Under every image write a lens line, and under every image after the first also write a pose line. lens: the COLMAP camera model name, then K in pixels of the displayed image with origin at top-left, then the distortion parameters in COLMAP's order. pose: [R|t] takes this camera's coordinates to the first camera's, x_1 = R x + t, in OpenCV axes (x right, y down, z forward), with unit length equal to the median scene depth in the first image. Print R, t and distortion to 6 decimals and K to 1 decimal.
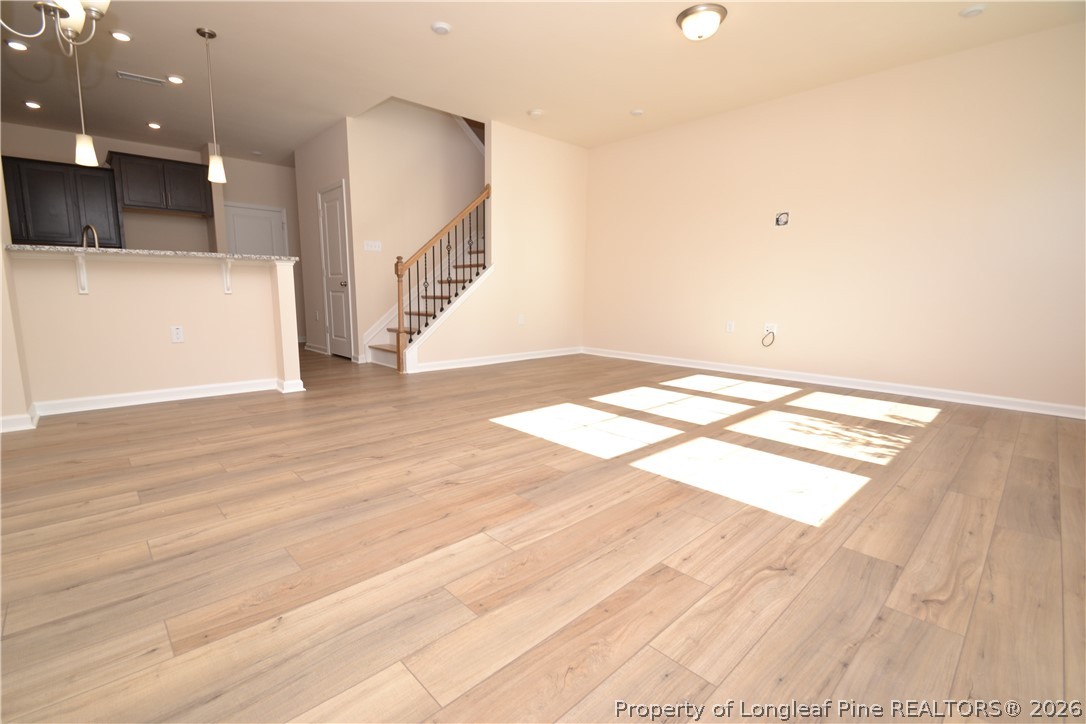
lens RADIAL K [[483.8, 0, 531.4], [0, 483.8, 366.5], [0, 0, 1]] dist [0.015123, -0.020237]
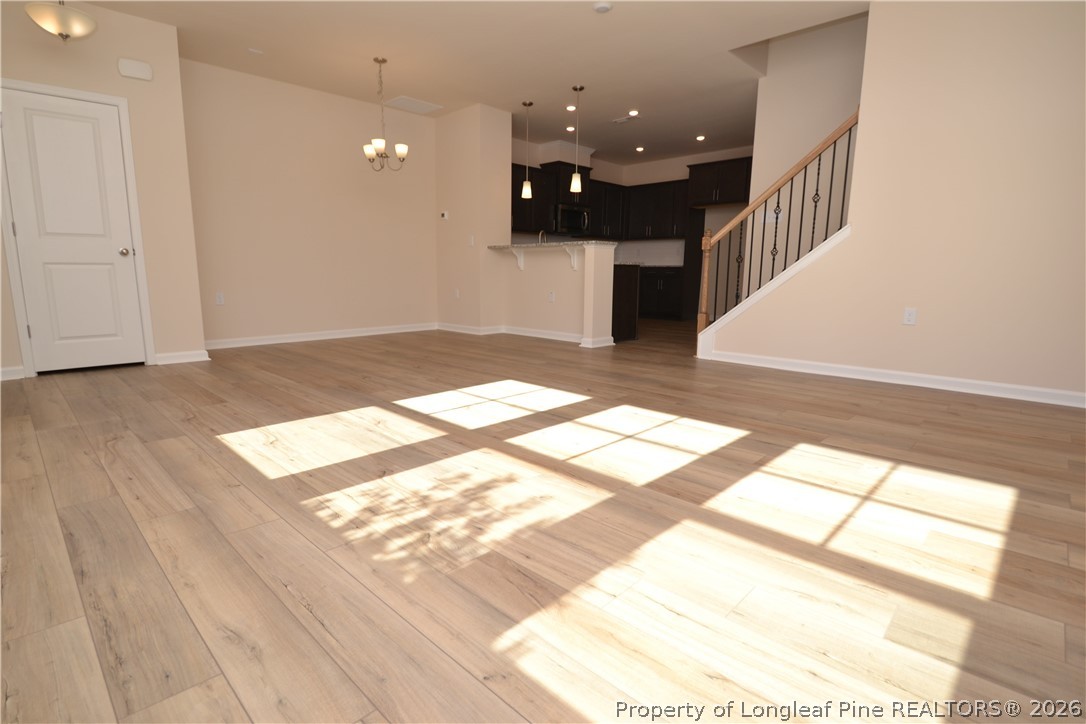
lens RADIAL K [[539.2, 0, 541.5], [0, 539.2, 372.4], [0, 0, 1]] dist [0.000873, -0.011352]
pose [[0.045229, 0.176927, -0.983184, 1.485041], [-0.157597, 0.973131, 0.167868, -0.165674], [0.986467, 0.147354, 0.071897, 1.266244]]
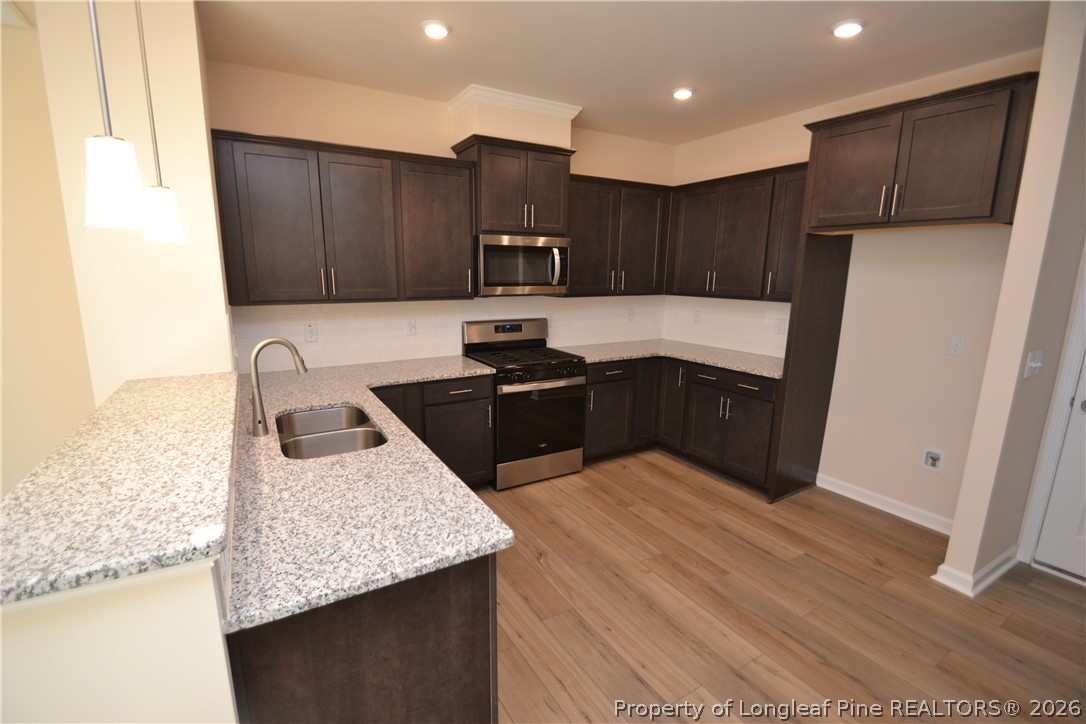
lens RADIAL K [[483.8, 0, 531.4], [0, 483.8, 366.5], [0, 0, 1]] dist [0.015123, -0.020237]
pose [[-0.226220, 0.184130, -0.956515, -0.596944], [-0.156589, 0.962325, 0.222283, -0.589803], [0.961407, 0.200065, -0.188865, 1.901490]]
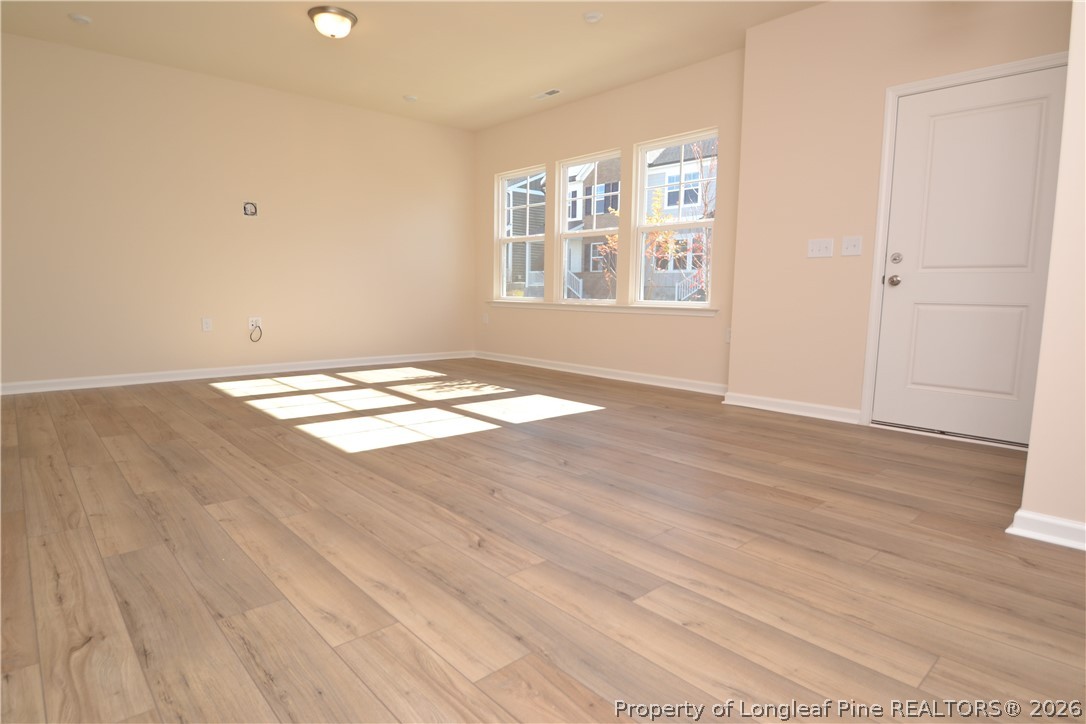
lens RADIAL K [[569.6, 0, 538.1], [0, 569.6, 357.8], [0, 0, 1]] dist [-0.024232, -0.000547]
pose [[0.024563, -0.126680, 0.991639, -1.231735], [0.138710, 0.982776, 0.122112, -0.140797], [-0.990028, 0.134551, 0.041712, 0.843897]]
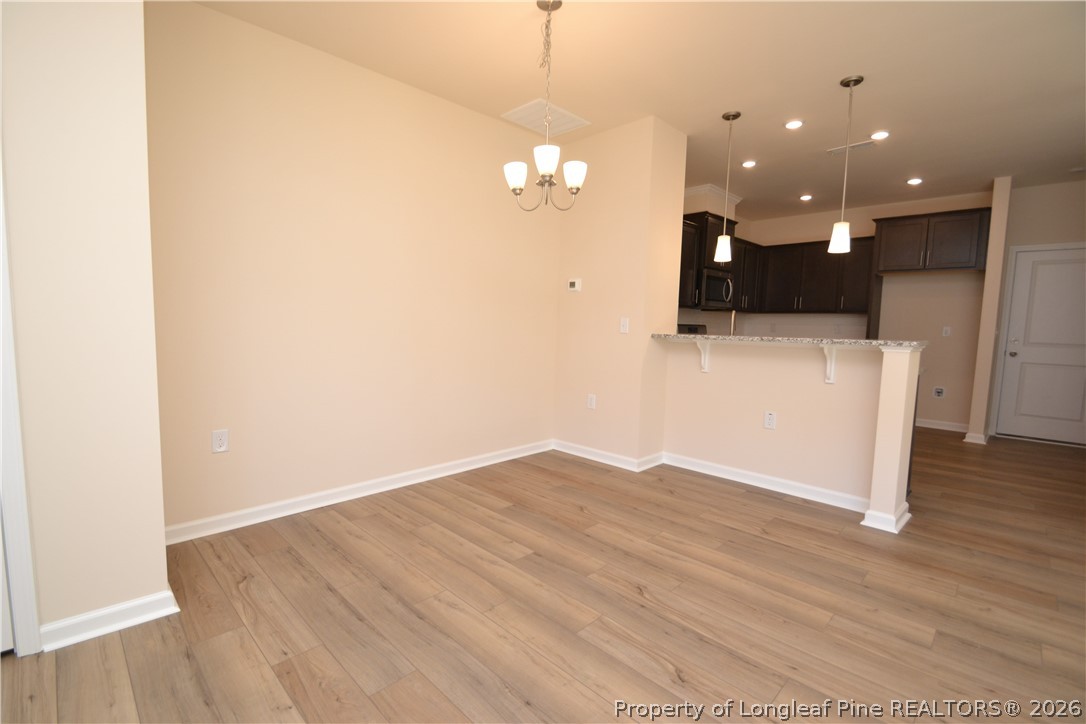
lens RADIAL K [[483.8, 0, 531.4], [0, 483.8, 366.5], [0, 0, 1]] dist [0.015123, -0.020237]
pose [[0.018778, 0.085235, -0.996184, 0.290900], [-0.170187, 0.982092, 0.080821, -0.239415], [0.985233, 0.168020, 0.032948, 0.702440]]
